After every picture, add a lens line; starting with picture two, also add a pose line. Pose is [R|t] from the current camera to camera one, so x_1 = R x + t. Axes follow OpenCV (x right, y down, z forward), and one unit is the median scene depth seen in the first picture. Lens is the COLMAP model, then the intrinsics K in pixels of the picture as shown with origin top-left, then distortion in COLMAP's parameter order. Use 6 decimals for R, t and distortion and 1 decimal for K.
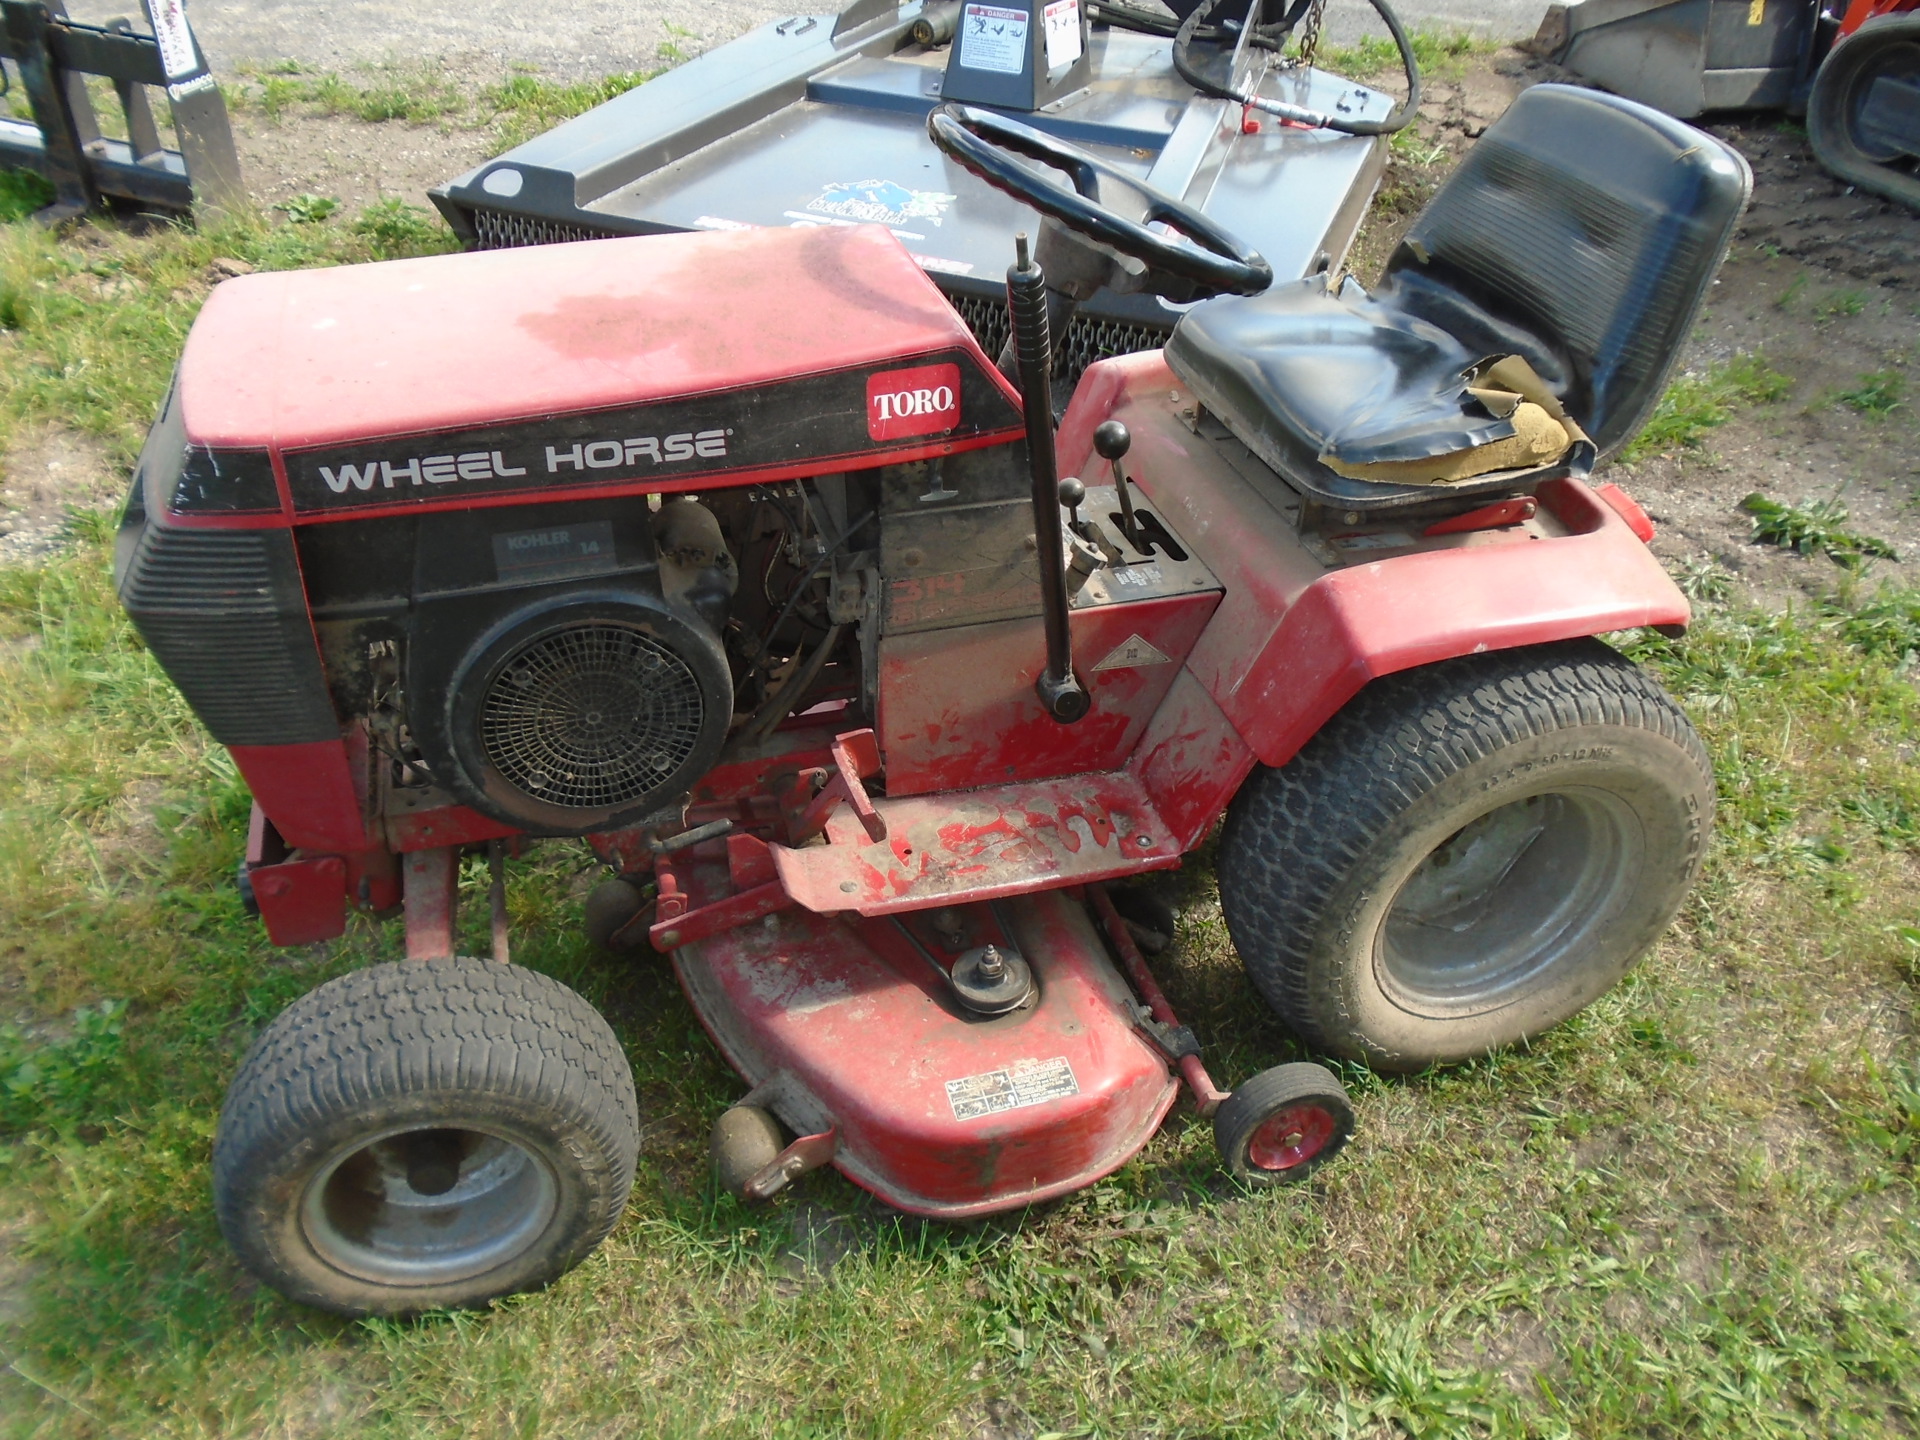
lens RADIAL K [[1490.6, 0, 960.0], [0, 1490.6, 720.0], [0, 0, 1]] dist [0.007218, 0.000876]
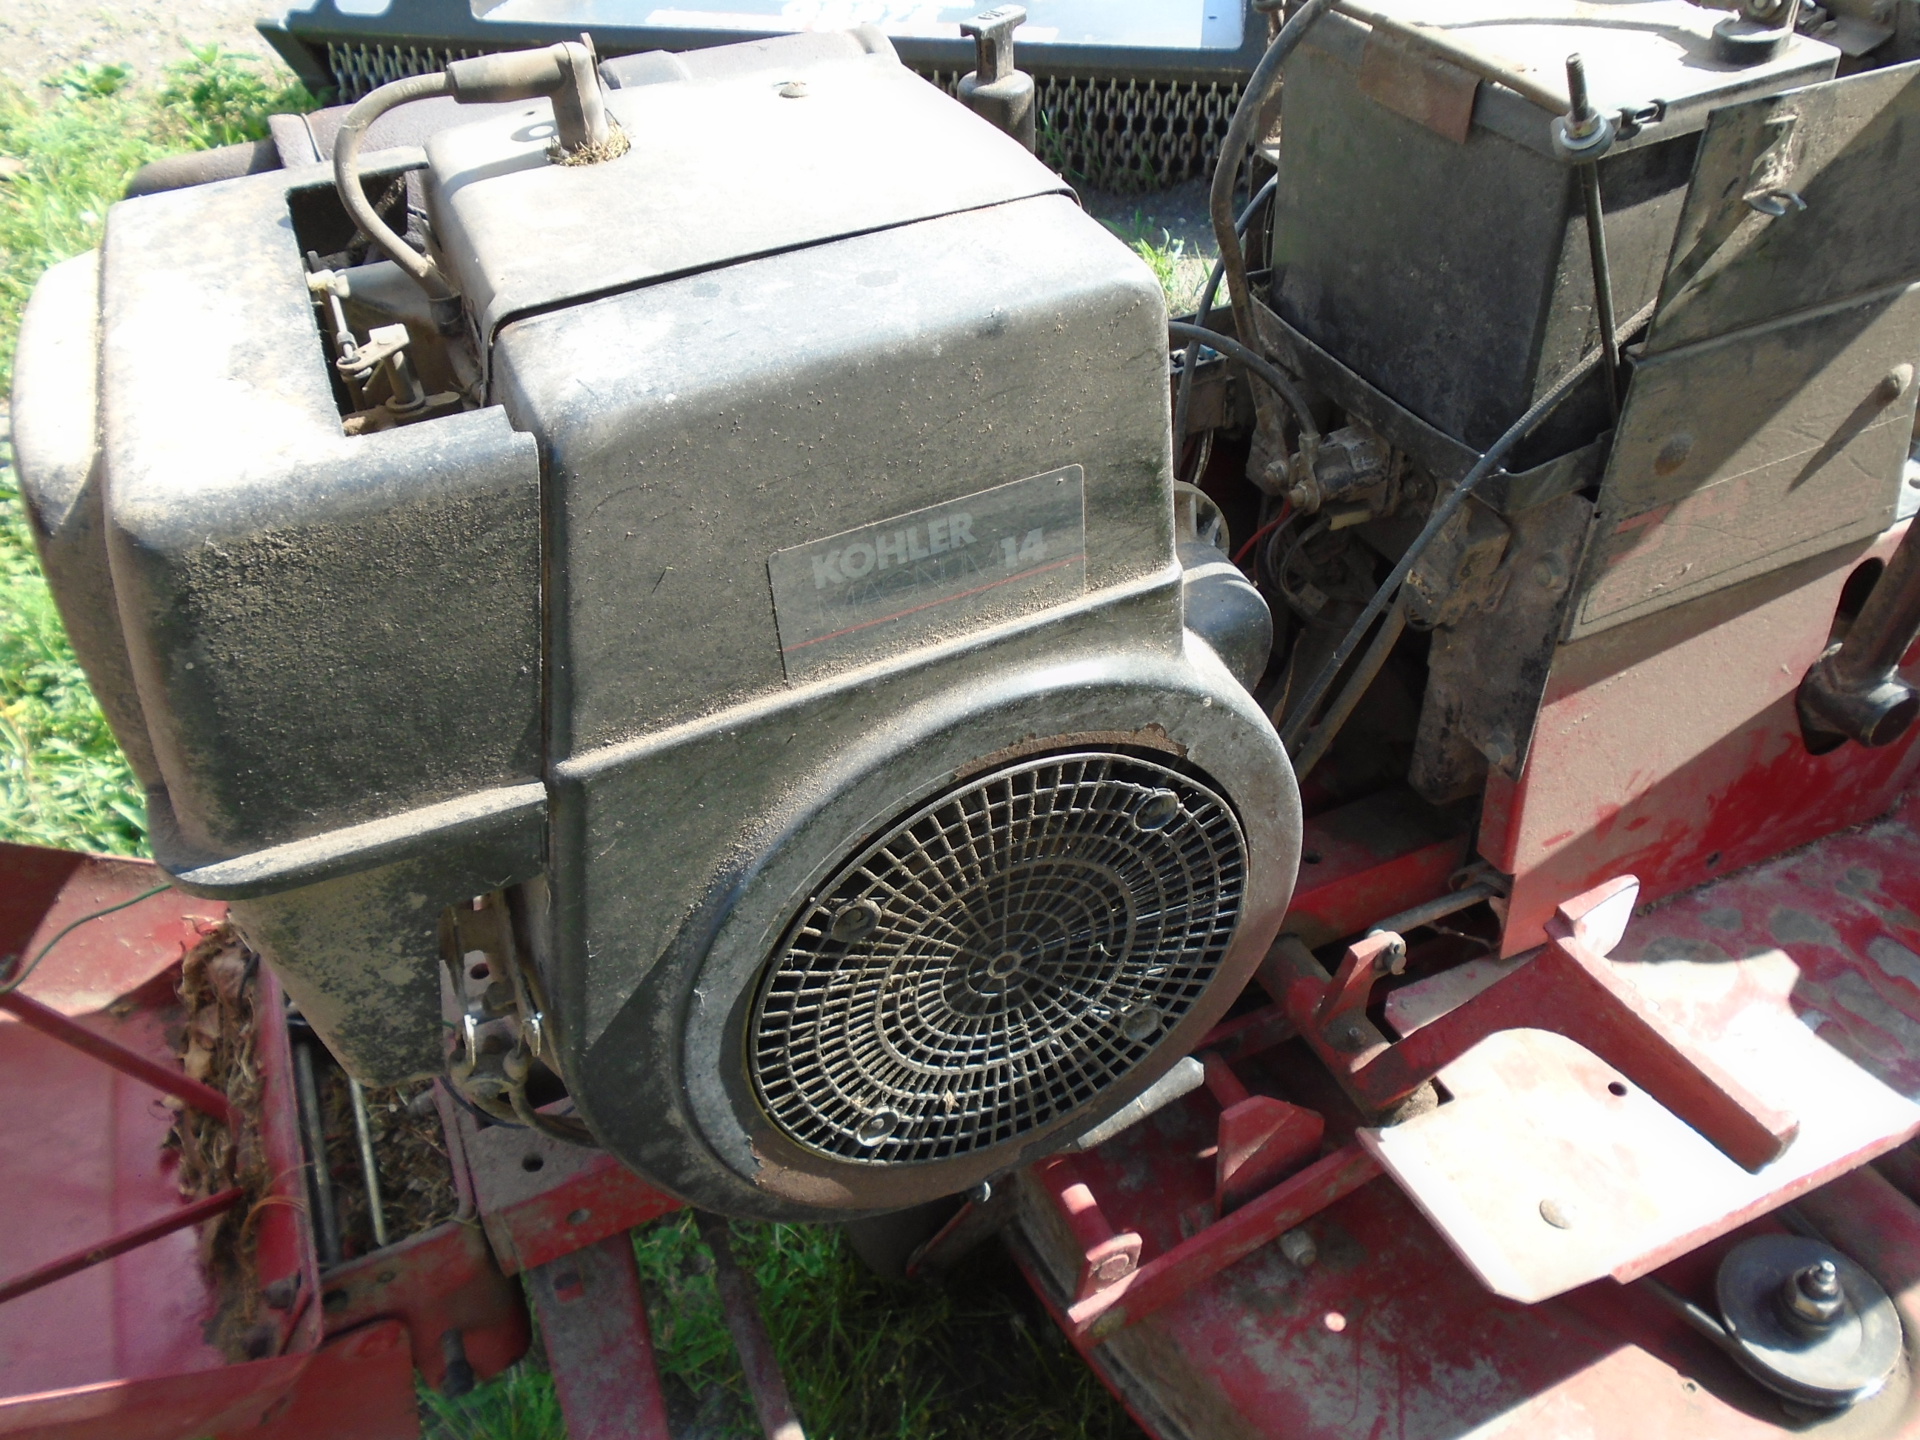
lens RADIAL K [[1490.6, 0, 960.0], [0, 1490.6, 720.0], [0, 0, 1]] dist [0.007218, 0.000876]
pose [[0.988732, -0.139751, 0.053650, -0.180743], [0.135215, 0.987542, 0.080489, -0.066629], [-0.064230, -0.072327, 0.995311, 0.408549]]
